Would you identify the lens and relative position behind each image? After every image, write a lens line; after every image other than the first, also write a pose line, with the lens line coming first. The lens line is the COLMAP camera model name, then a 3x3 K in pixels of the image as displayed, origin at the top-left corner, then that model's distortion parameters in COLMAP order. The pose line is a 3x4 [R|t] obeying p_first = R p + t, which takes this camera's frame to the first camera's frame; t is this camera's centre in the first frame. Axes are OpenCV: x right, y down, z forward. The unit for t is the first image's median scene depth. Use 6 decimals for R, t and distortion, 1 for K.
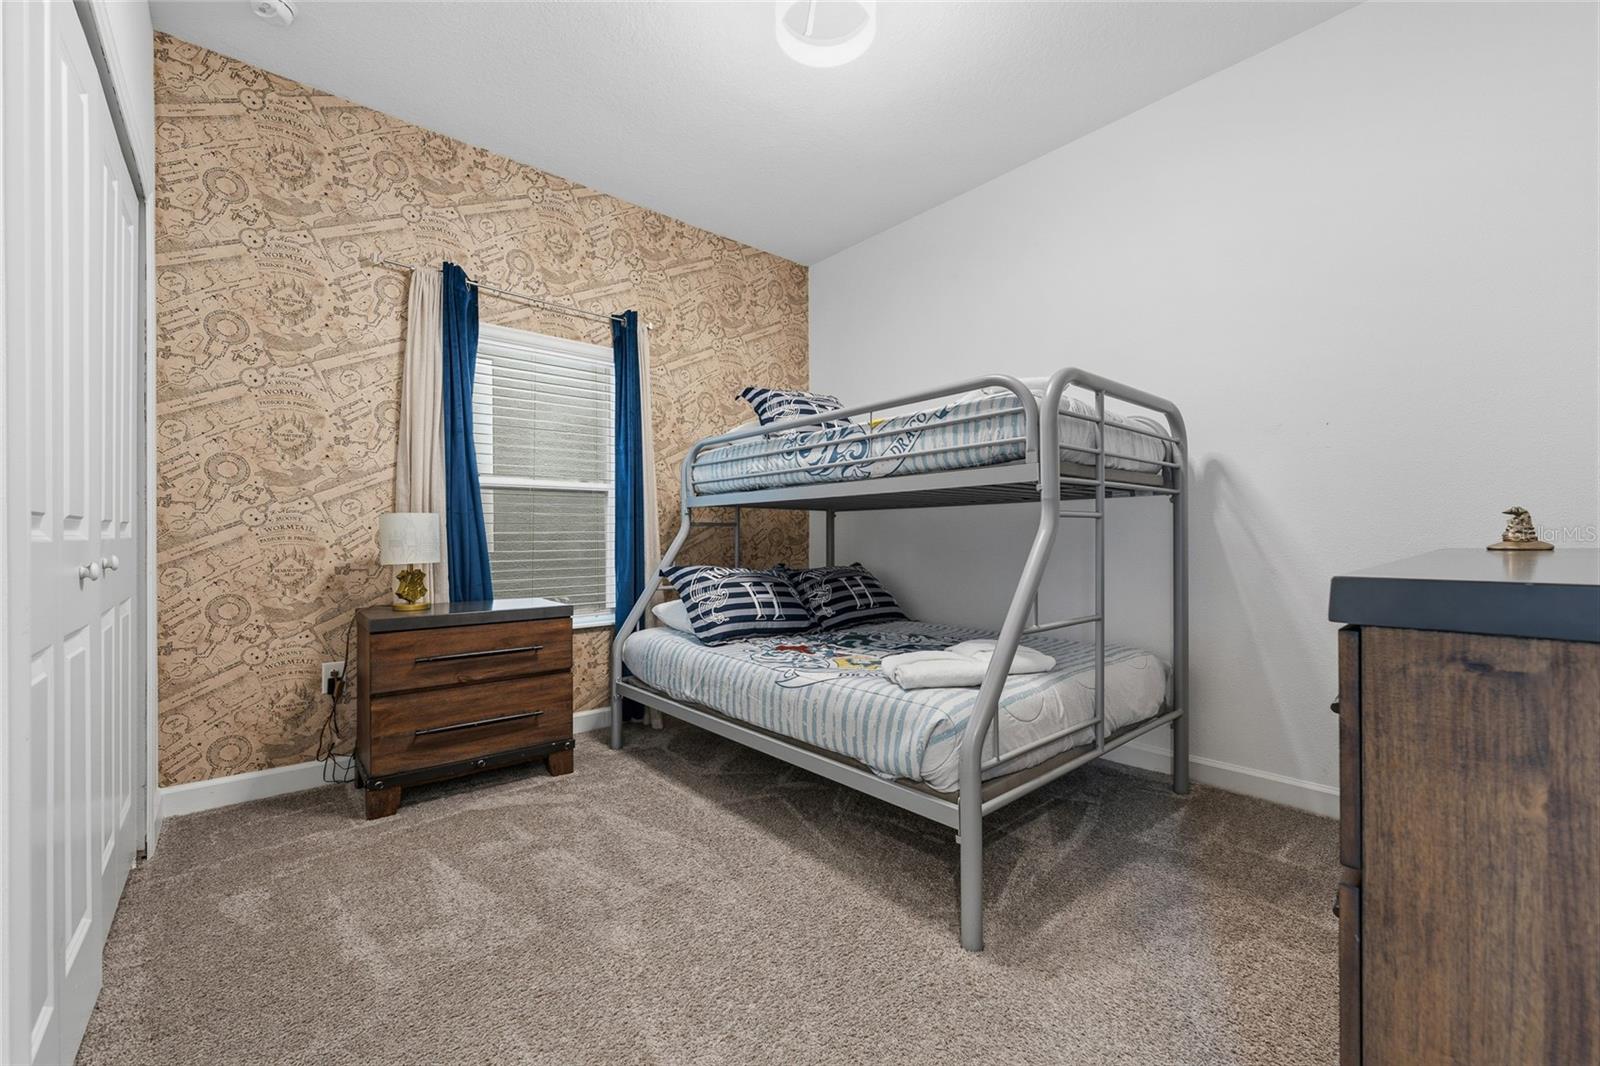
lens RADIAL K [[646.2, 0, 810.9], [0, 646.2, 534.2], [0, 0, 1]] dist [-0.001414, 0.000005]
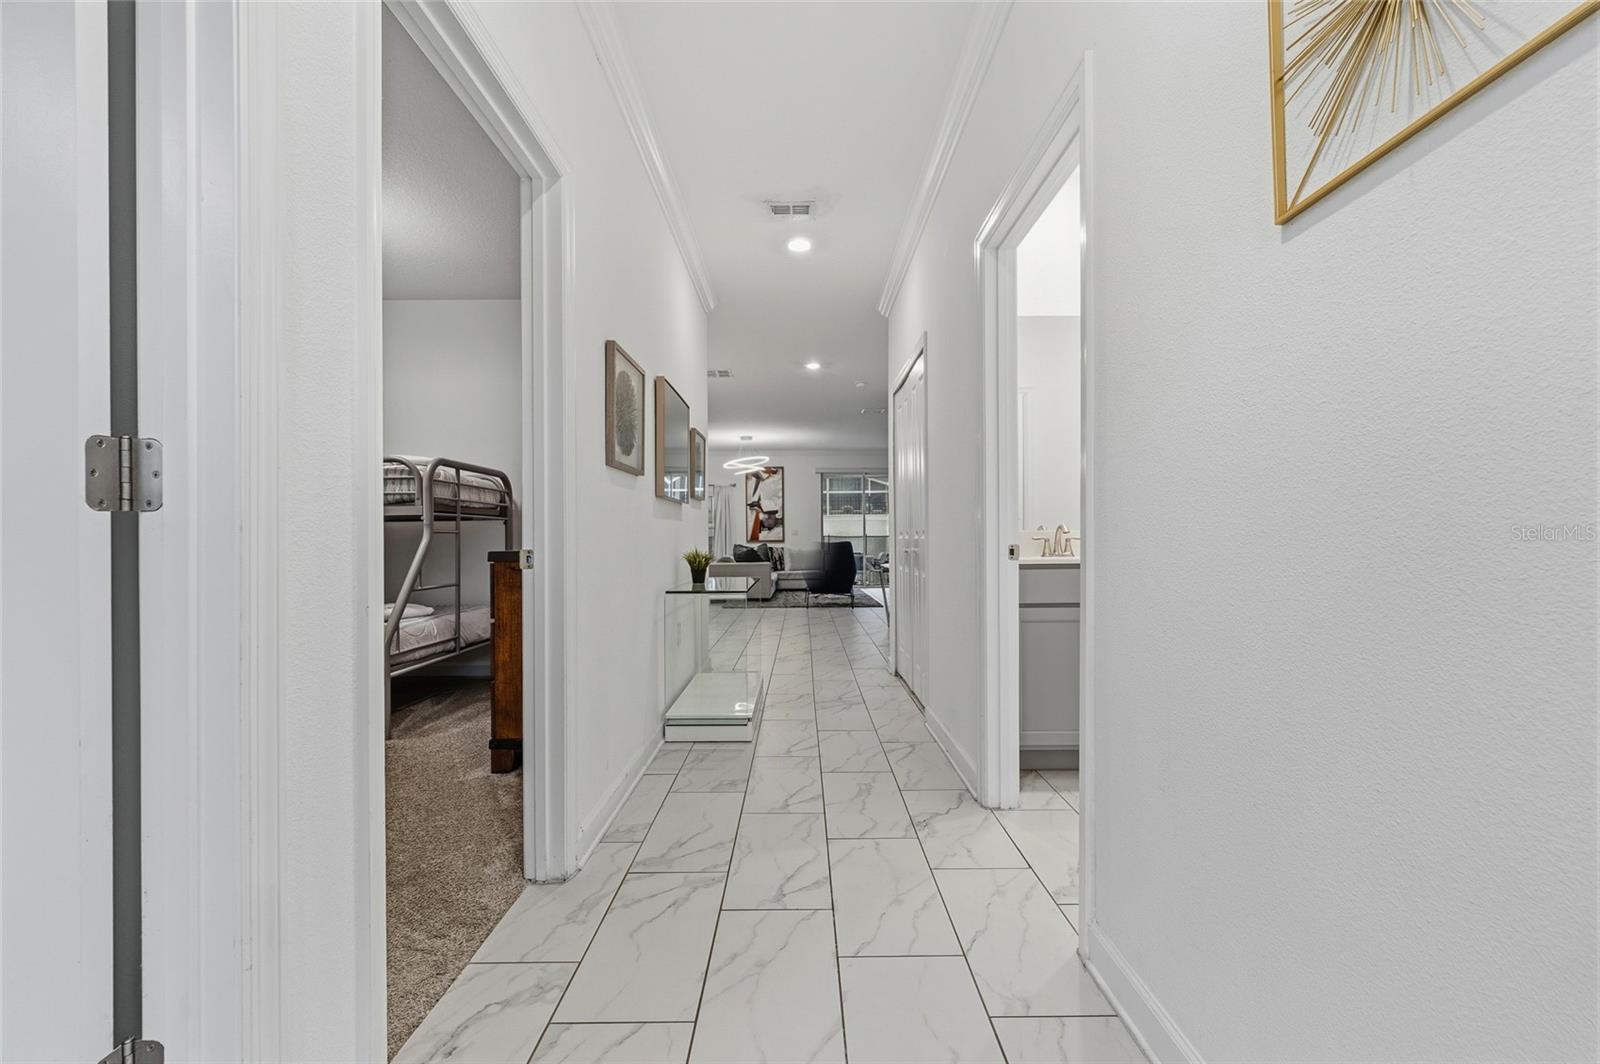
lens RADIAL K [[632.5, 0, 811.4], [0, 632.5, 543.5], [0, 0, 1]] dist [0.001809, 0.000054]
pose [[0.641798, 0.003021, 0.766868, -0.359050], [-0.001789, 0.999995, -0.002442, 0.009993], [-0.766872, 0.000195, 0.641801, -1.126773]]
